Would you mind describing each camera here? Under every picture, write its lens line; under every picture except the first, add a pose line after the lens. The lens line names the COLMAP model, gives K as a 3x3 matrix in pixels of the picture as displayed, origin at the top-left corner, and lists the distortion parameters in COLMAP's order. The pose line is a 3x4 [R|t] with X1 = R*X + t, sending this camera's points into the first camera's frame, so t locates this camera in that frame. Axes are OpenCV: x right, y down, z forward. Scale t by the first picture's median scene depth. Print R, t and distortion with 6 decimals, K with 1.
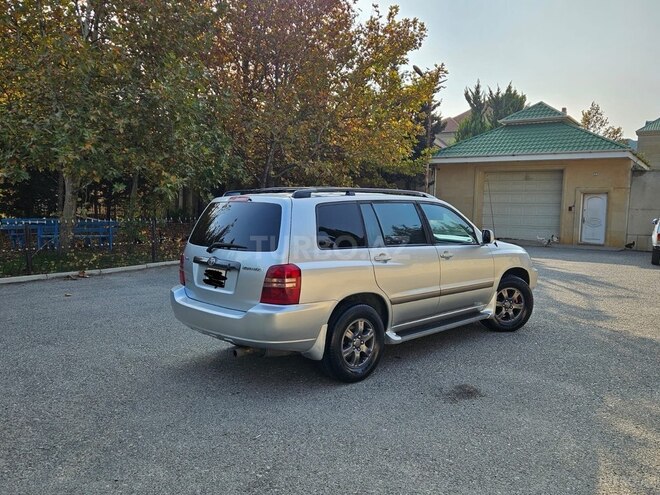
lens RADIAL K [[527.9, 0, 329.3], [0, 527.9, 254.1], [0, 0, 1]] dist [0.078578, -0.059468]
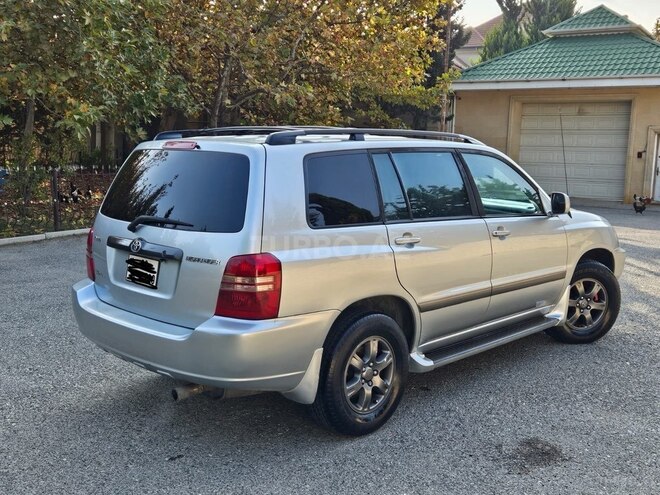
lens RADIAL K [[730.8, 0, 330.0], [0, 730.8, 247.5], [0, 0, 1]] dist [0.063166, -0.015105]
pose [[0.999481, 0.002331, 0.032123, -0.017298], [-0.003716, 0.999063, 0.043127, -0.017843], [-0.031992, -0.043224, 0.998553, 0.103805]]
